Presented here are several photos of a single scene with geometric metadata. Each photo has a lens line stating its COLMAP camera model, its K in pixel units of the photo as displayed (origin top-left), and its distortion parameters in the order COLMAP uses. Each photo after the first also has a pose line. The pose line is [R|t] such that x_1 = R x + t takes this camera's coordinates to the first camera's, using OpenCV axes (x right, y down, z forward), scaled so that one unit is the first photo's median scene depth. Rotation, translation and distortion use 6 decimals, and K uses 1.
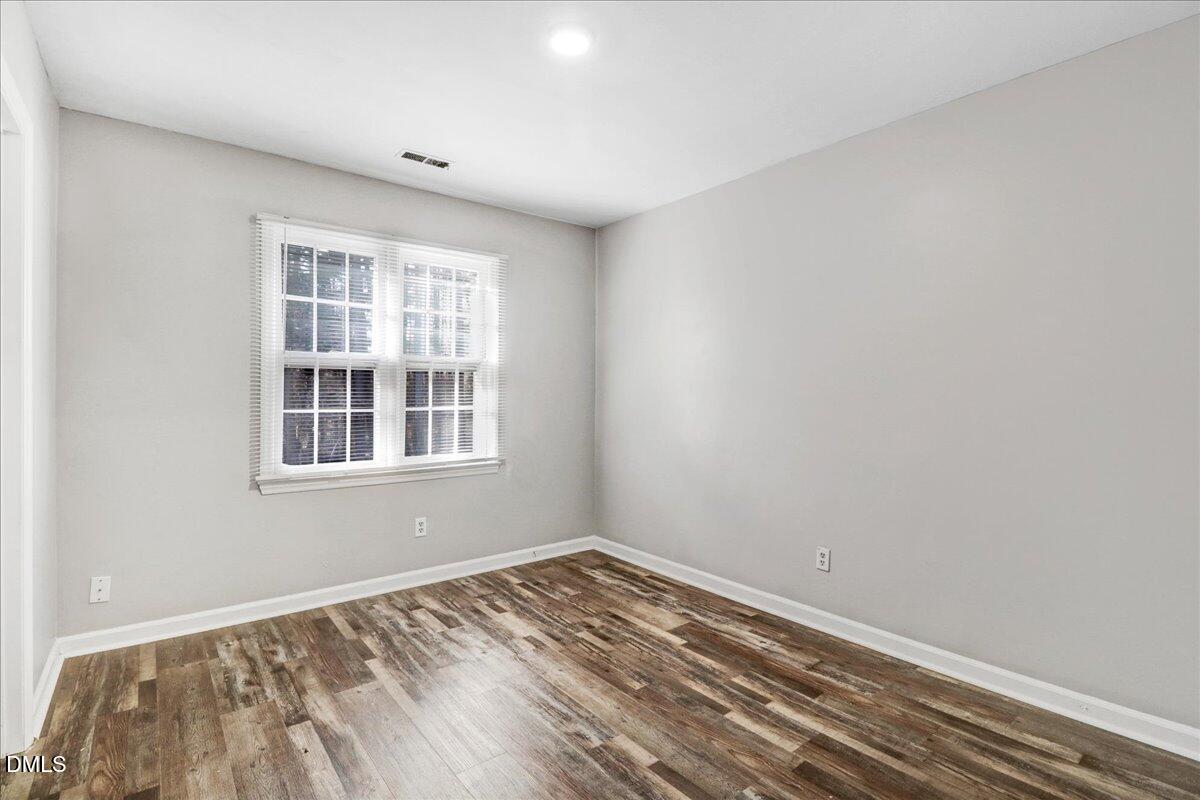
lens RADIAL K [[563.3, 0, 602.8], [0, 563.3, 390.0], [0, 0, 1]] dist [0.014168, -0.012863]
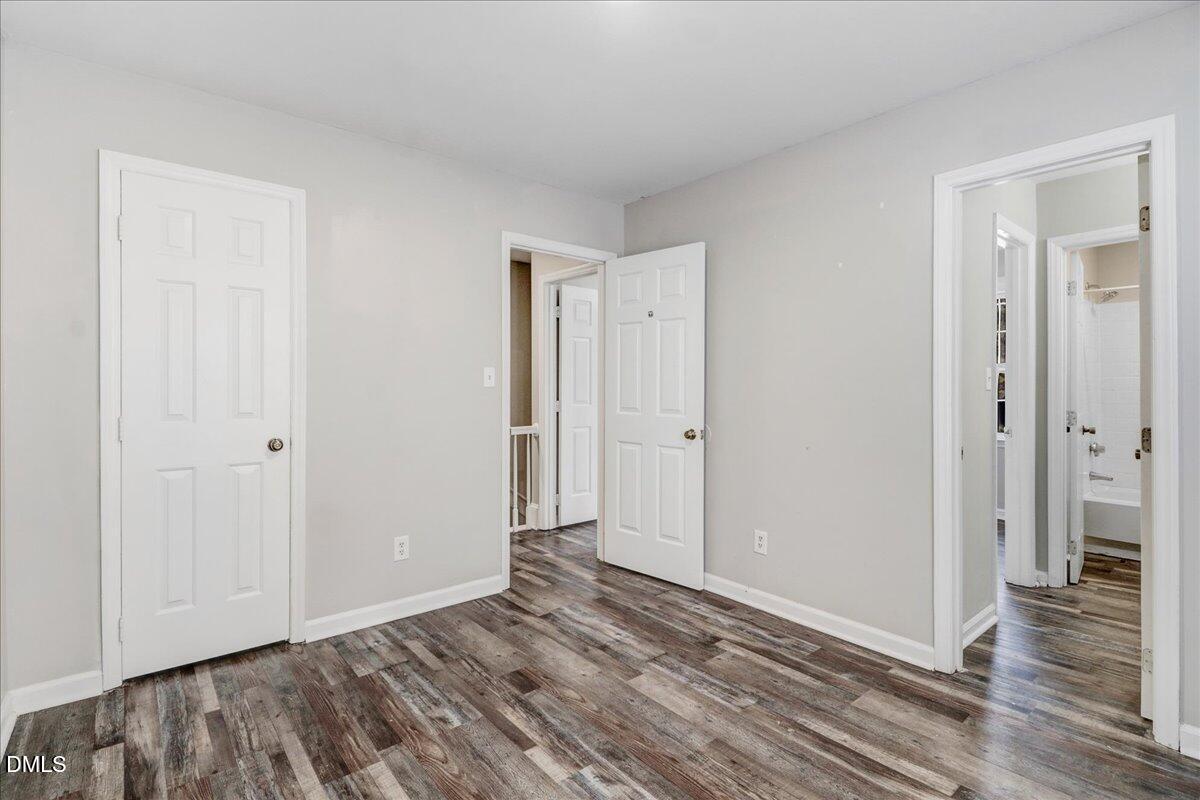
lens RADIAL K [[563.3, 0, 599.6], [0, 563.3, 393.5], [0, 0, 1]] dist [0.014168, -0.012863]
pose [[-0.999484, 0.005313, -0.031678, -0.006463], [0.005290, 0.999986, 0.000794, 0.021434], [0.031682, 0.000626, -0.999498, 1.990473]]
